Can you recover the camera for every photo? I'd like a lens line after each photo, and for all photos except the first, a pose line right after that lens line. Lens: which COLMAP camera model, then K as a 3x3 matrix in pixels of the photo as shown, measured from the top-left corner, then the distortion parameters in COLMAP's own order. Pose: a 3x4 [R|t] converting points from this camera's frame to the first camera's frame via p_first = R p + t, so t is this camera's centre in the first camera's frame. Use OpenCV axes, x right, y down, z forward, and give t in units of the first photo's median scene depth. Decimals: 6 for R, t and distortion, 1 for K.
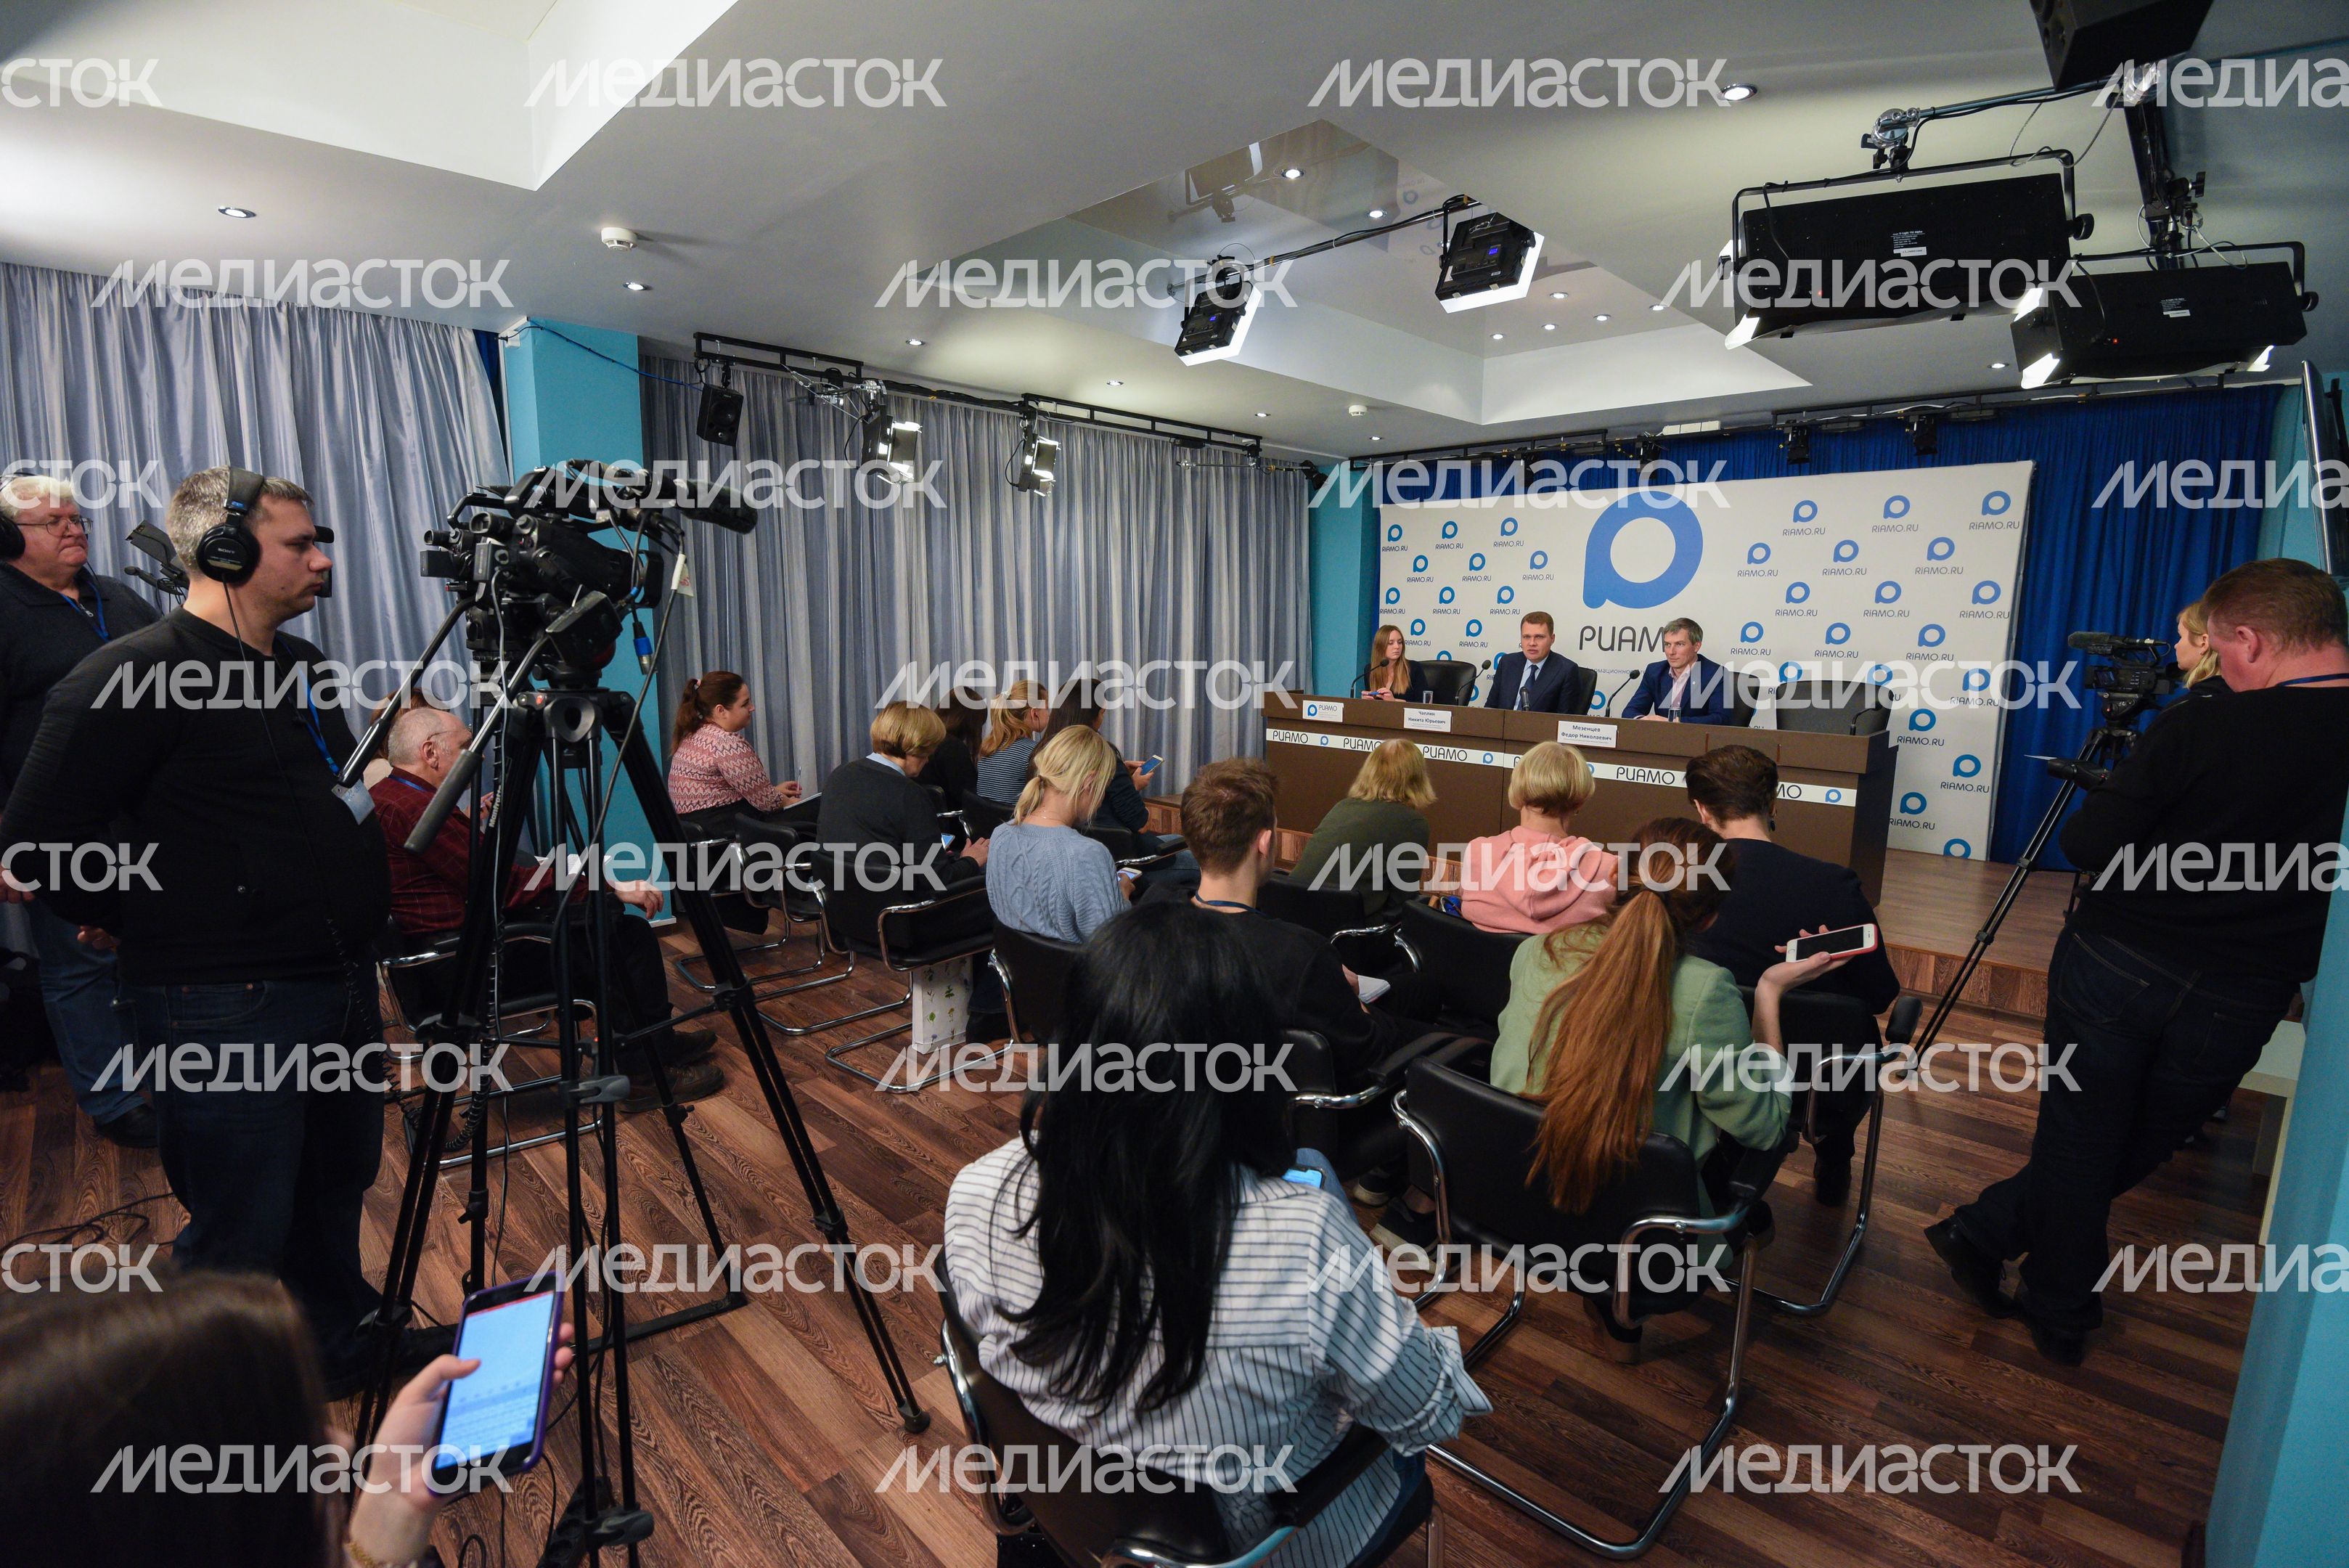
lens RADIAL K [[1137.0, 0, 1156.8], [0, 1137.0, 799.3], [0, 0, 1]] dist [-0.030800, 0.003041]
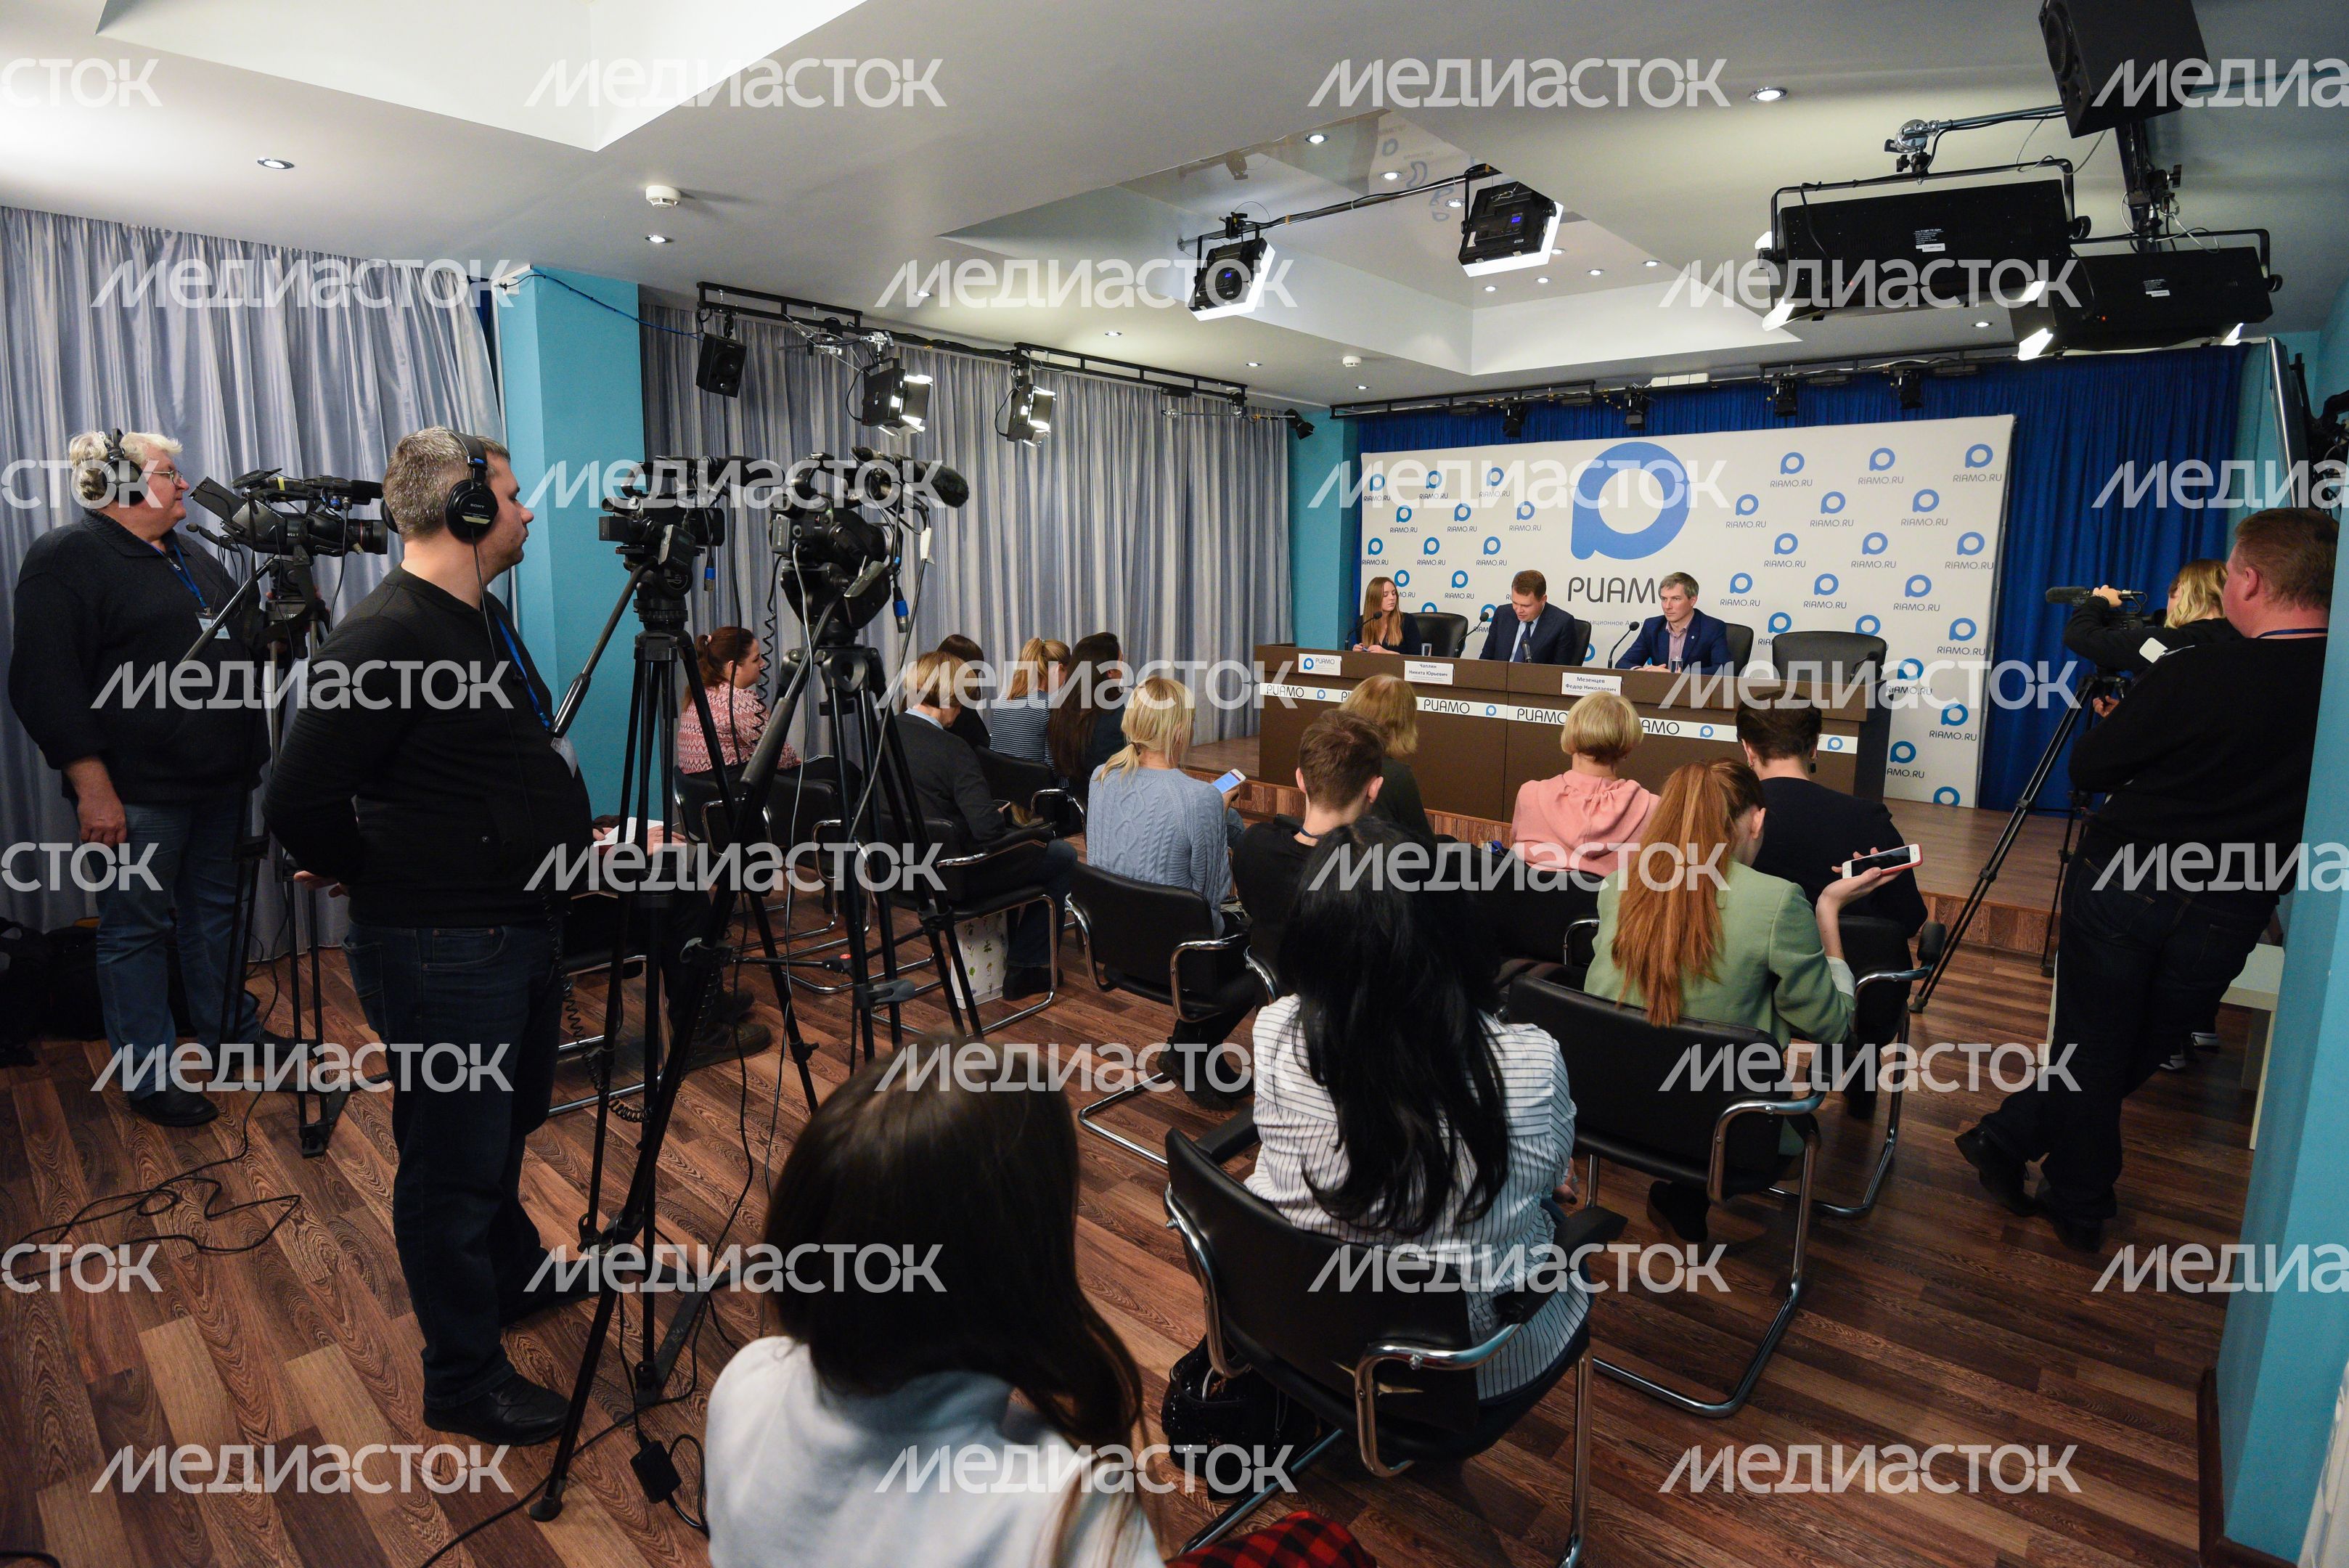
lens RADIAL K [[1233.7, 0, 1138.9], [0, 1233.7, 743.0], [0, 0, 1]] dist [-0.022595, 0.000175]
pose [[0.998618, -0.009271, 0.051733, -0.107108], [0.010089, 0.999828, -0.015573, 0.009033], [-0.051580, 0.016073, 0.998540, -0.098051]]
